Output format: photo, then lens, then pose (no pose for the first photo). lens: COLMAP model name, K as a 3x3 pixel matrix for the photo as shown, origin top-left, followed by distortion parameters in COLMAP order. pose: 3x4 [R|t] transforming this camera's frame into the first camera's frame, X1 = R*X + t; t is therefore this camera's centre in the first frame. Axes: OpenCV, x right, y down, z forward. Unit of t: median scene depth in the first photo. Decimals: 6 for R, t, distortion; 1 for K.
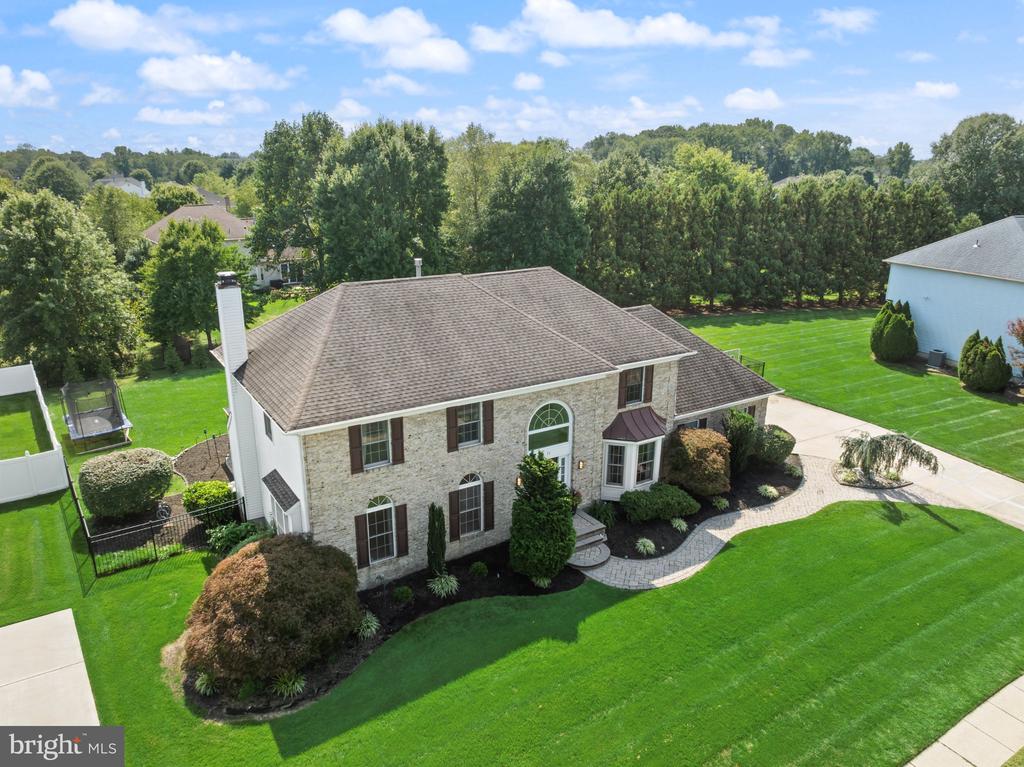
lens RADIAL K [[720.9, 0, 509.6], [0, 720.9, 386.2], [0, 0, 1]] dist [-0.044341, 0.013457]
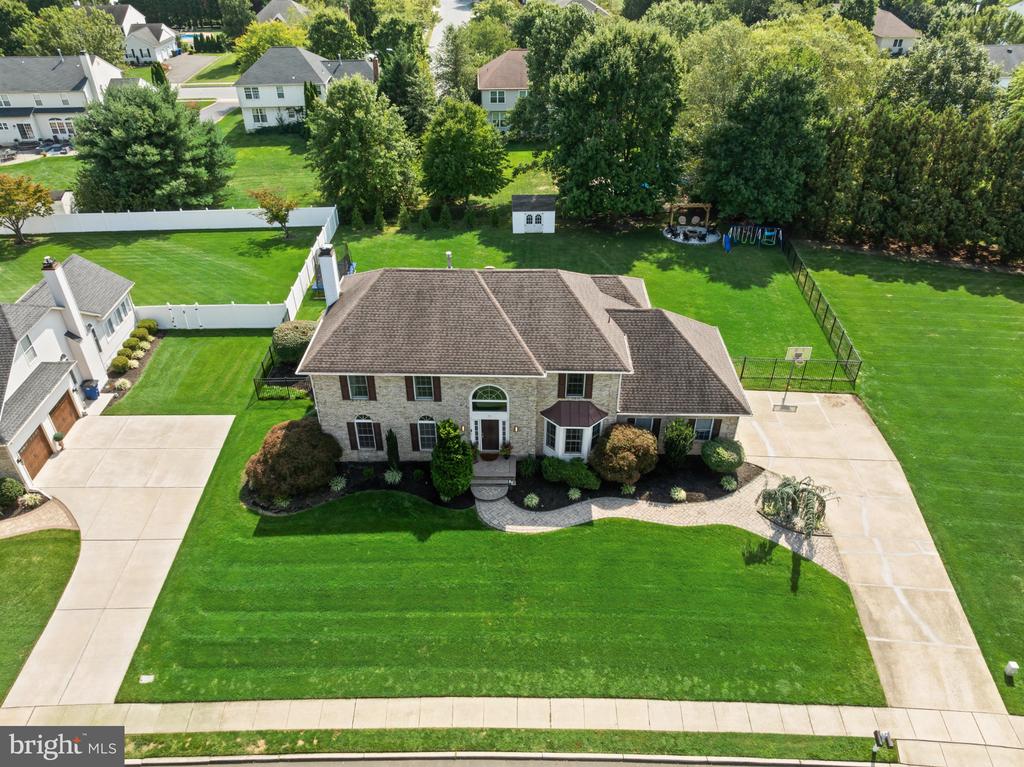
lens RADIAL K [[720.9, 0, 510.5], [0, 720.9, 384.1], [0, 0, 1]] dist [-0.044341, 0.013457]
pose [[0.831881, 0.311051, -0.459589, 0.730787], [-0.160802, 0.927732, 0.336832, -0.455714], [0.531147, -0.206301, 0.821780, -0.133538]]
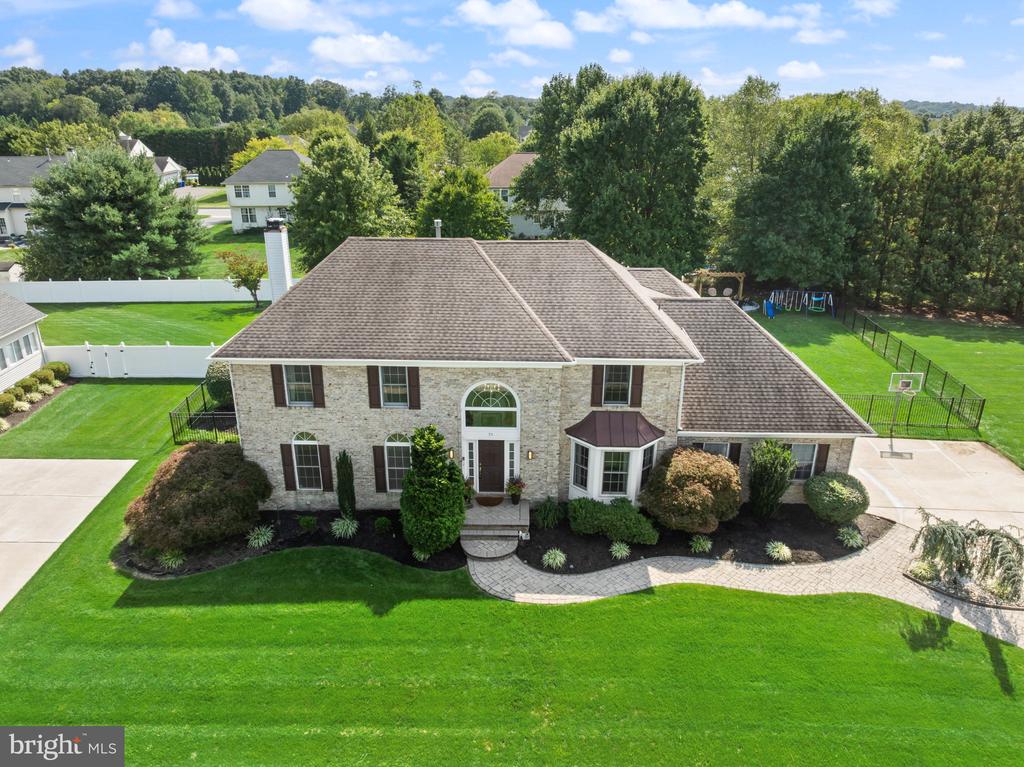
lens RADIAL K [[720.9, 0, 511.0], [0, 720.9, 384.3], [0, 0, 1]] dist [-0.044341, 0.013457]
pose [[0.831737, 0.199780, -0.517978, 0.569560], [-0.166455, 0.979824, 0.110627, -0.084269], [0.529628, -0.005793, 0.848210, 0.200388]]
